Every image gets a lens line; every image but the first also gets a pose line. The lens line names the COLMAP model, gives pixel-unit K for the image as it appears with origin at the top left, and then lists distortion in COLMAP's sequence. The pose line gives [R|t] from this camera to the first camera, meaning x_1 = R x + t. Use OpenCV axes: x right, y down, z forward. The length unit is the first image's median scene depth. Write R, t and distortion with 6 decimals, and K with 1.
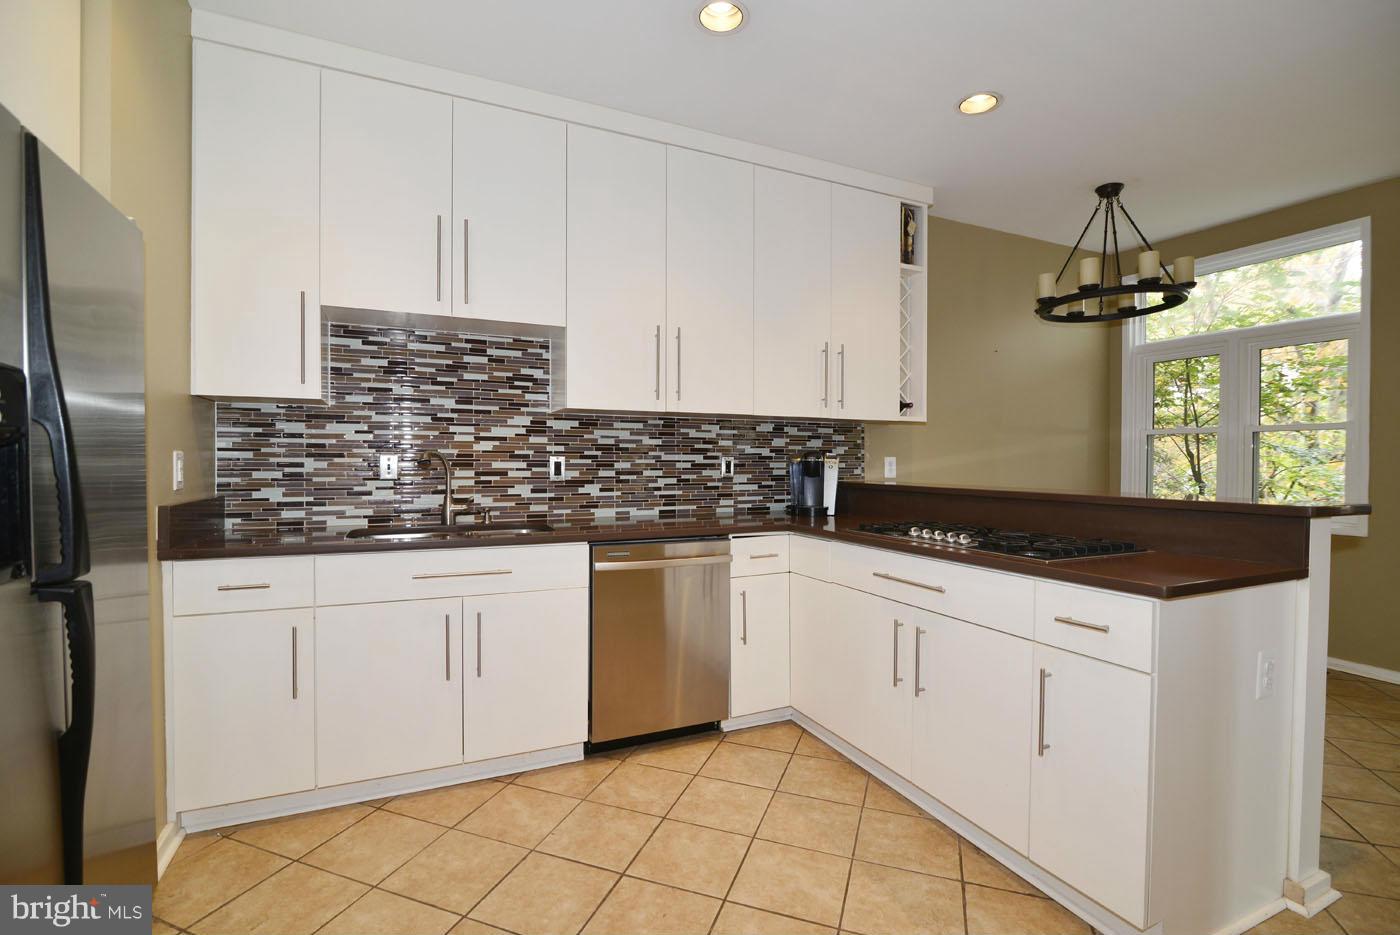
lens RADIAL K [[637.8, 0, 695.2], [0, 637.8, 471.0], [0, 0, 1]] dist [-0.020030, 0.001059]
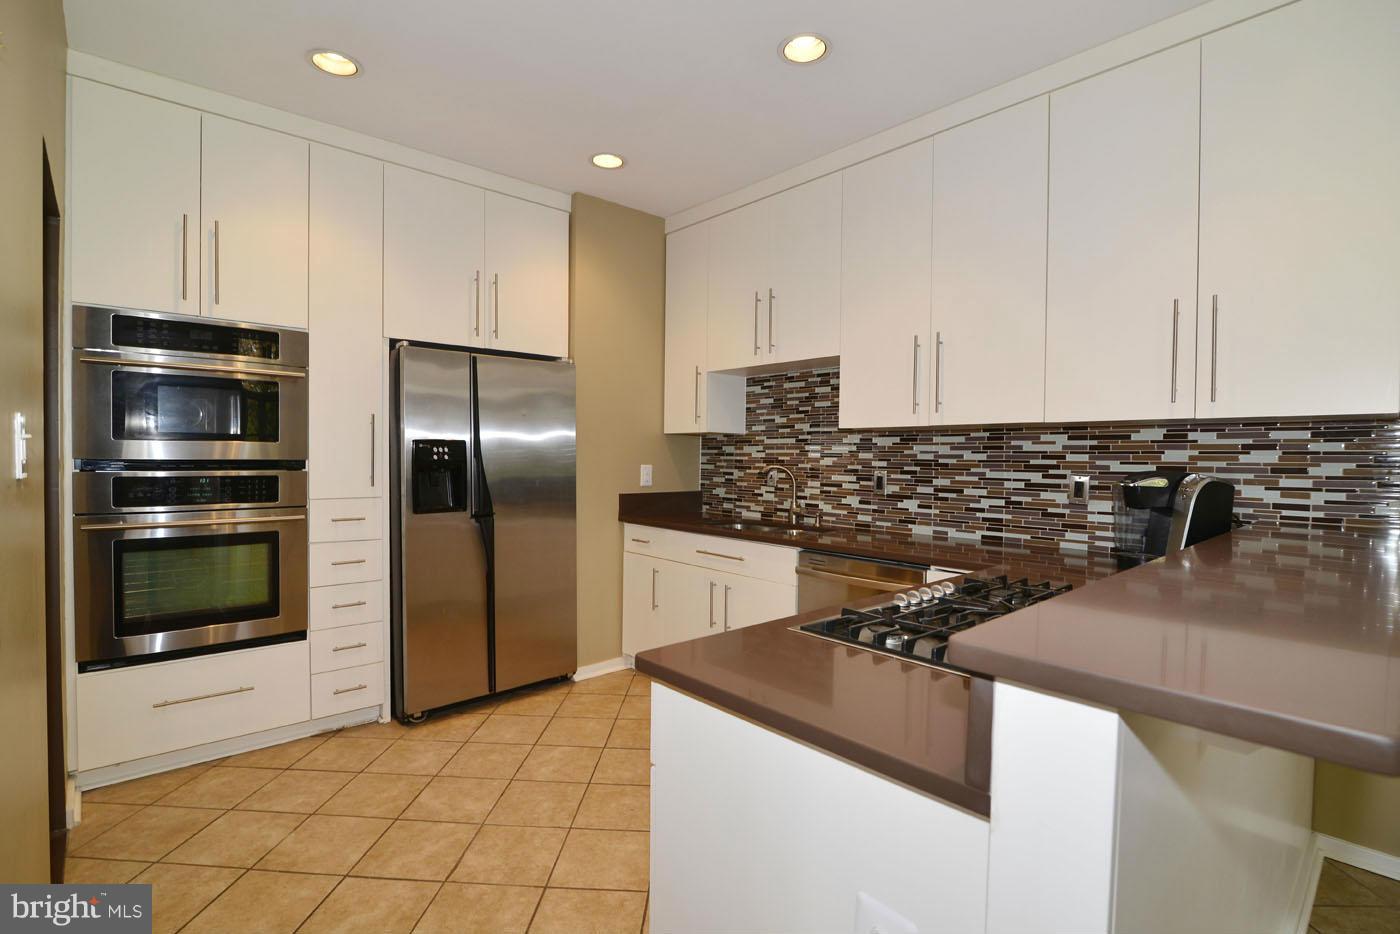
lens RADIAL K [[655.2, 0, 694.8], [0, 655.2, 470.5], [0, 0, 1]] dist [-0.020119, 0.000147]
pose [[0.297797, 0.019877, -0.954422, 0.743539], [-0.025839, 0.999585, 0.012756, -0.030603], [0.954280, 0.020863, 0.298187, 0.386853]]
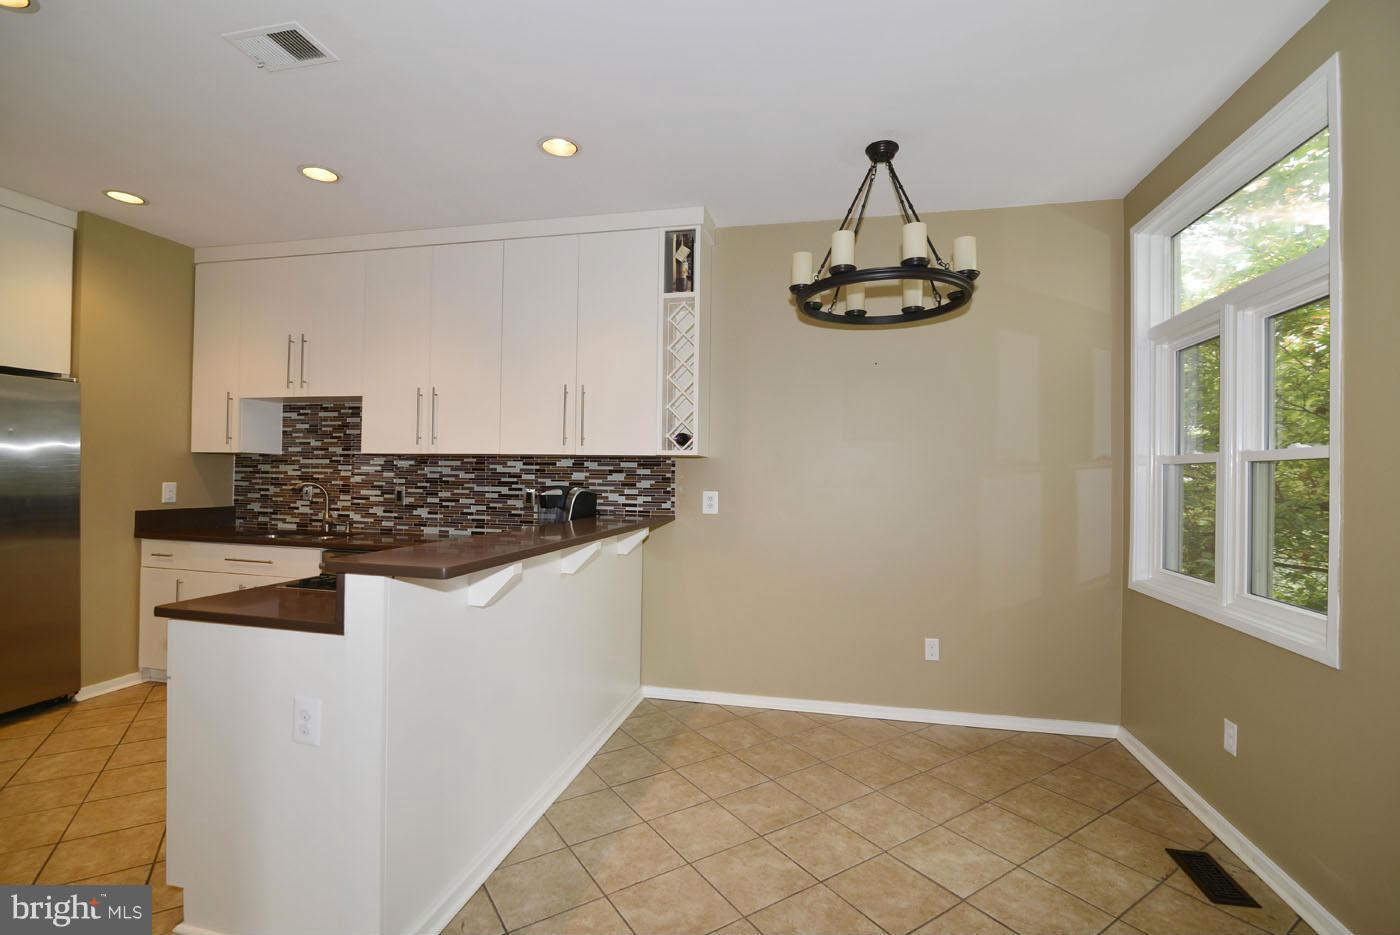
lens RADIAL K [[637.8, 0, 695.2], [0, 637.8, 471.0], [0, 0, 1]] dist [-0.020030, 0.001059]
pose [[0.795718, 0.003340, -0.605658, 1.128925], [-0.021223, 0.999524, -0.022372, -0.040317], [0.605295, 0.030656, 0.795411, 0.305128]]
